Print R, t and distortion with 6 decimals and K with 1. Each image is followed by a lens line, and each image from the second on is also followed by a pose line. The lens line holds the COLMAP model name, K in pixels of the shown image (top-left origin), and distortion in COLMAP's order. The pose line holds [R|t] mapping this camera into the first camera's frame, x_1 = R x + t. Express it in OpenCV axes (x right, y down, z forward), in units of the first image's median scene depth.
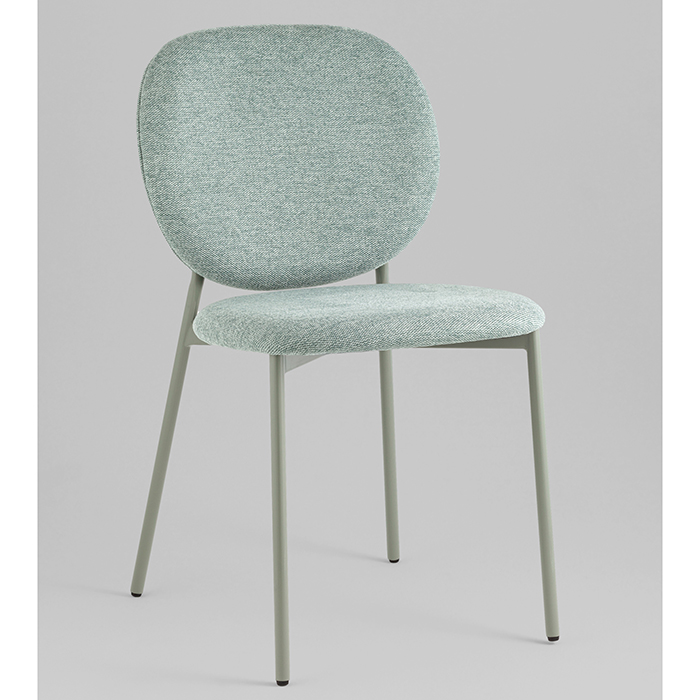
lens RADIAL K [[2774.7, 0, 350.0], [0, 2774.7, 350.0], [0, 0, 1]] dist [-0.031669, 0.924143]
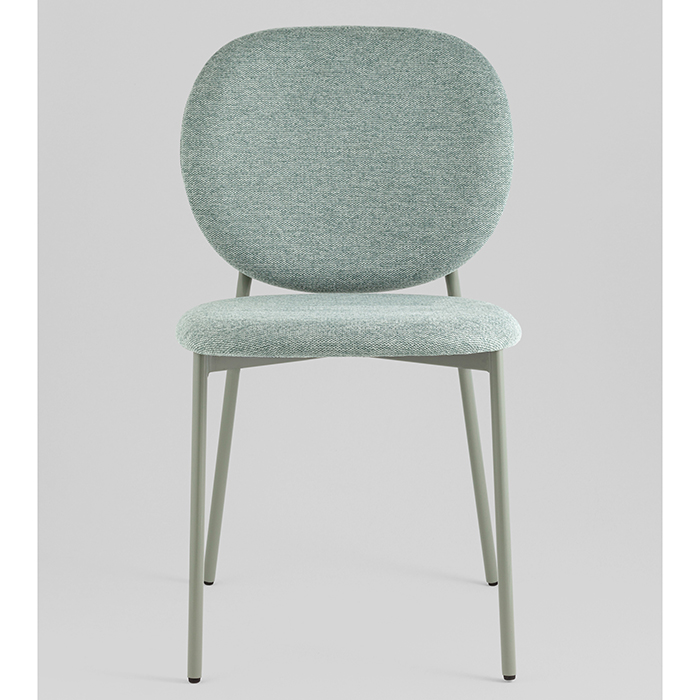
lens RADIAL K [[2774.7, 0, 350.0], [0, 2774.7, 350.0], [0, 0, 1]] dist [-0.031669, 0.924143]
pose [[0.890487, 0.082696, -0.447431, 0.427253], [-0.083132, 0.996363, 0.018701, -0.020630], [0.447350, 0.020543, 0.894123, 0.117324]]
